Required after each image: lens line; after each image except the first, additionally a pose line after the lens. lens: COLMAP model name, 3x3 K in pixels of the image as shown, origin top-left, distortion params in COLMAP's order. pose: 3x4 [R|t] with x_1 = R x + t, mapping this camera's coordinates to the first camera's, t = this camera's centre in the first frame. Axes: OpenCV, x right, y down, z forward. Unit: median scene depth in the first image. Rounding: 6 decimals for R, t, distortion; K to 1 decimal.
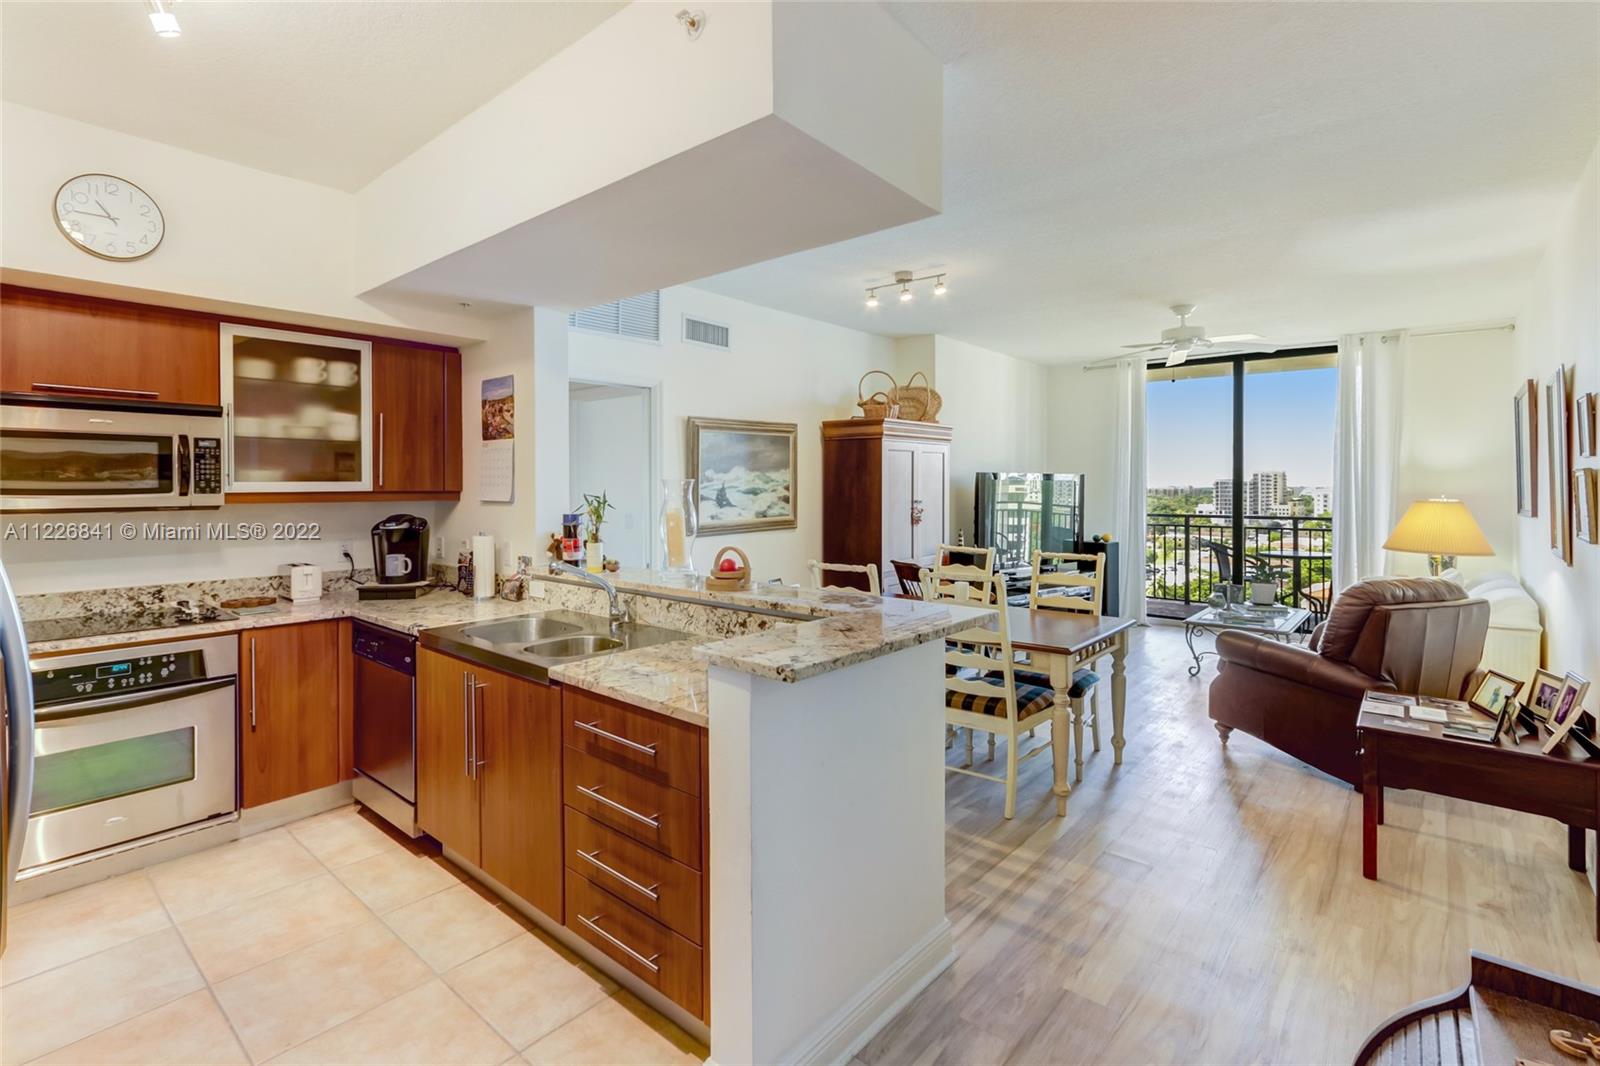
lens RADIAL K [[748.8, 0, 774.8], [0, 748.8, 479.4], [0, 0, 1]] dist [-0.001158, 0.000460]
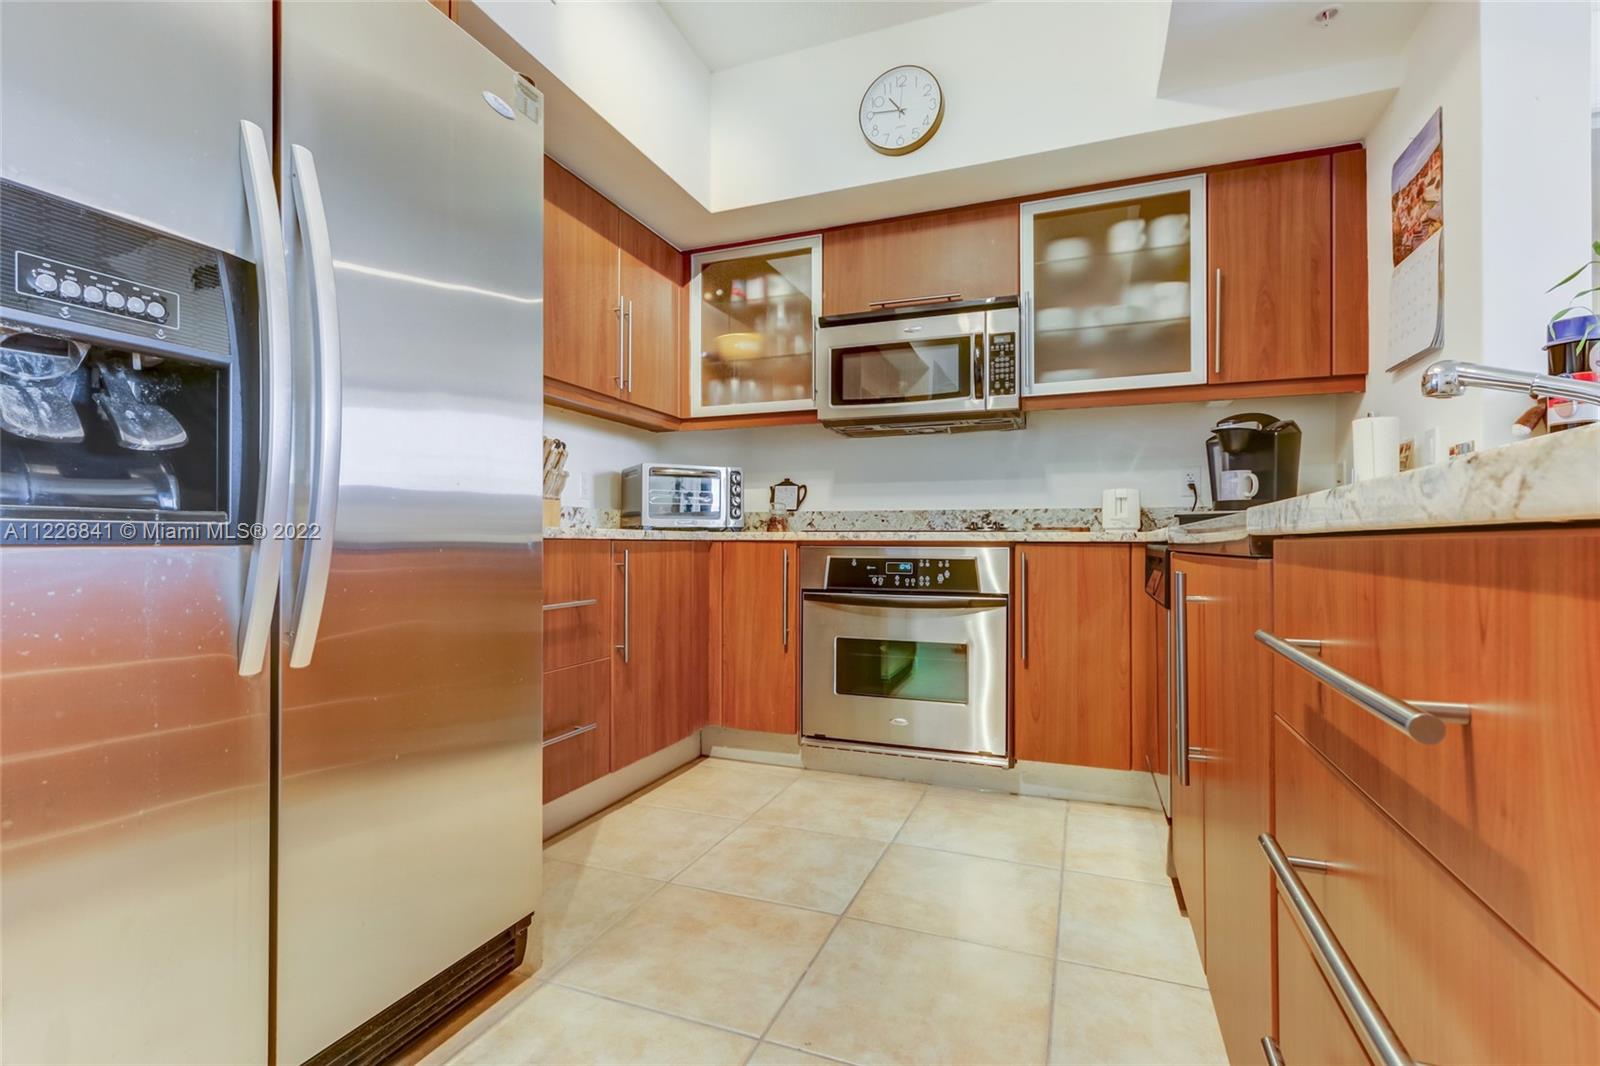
lens RADIAL K [[730.5, 0, 794.6], [0, 730.5, 540.3], [0, 0, 1]] dist [0.000122, 0.000230]
pose [[0.336684, -0.003574, -0.941611, -0.026812], [0.004902, 0.999986, -0.002043, 0.189728], [0.941605, -0.003928, 0.336697, 0.473350]]
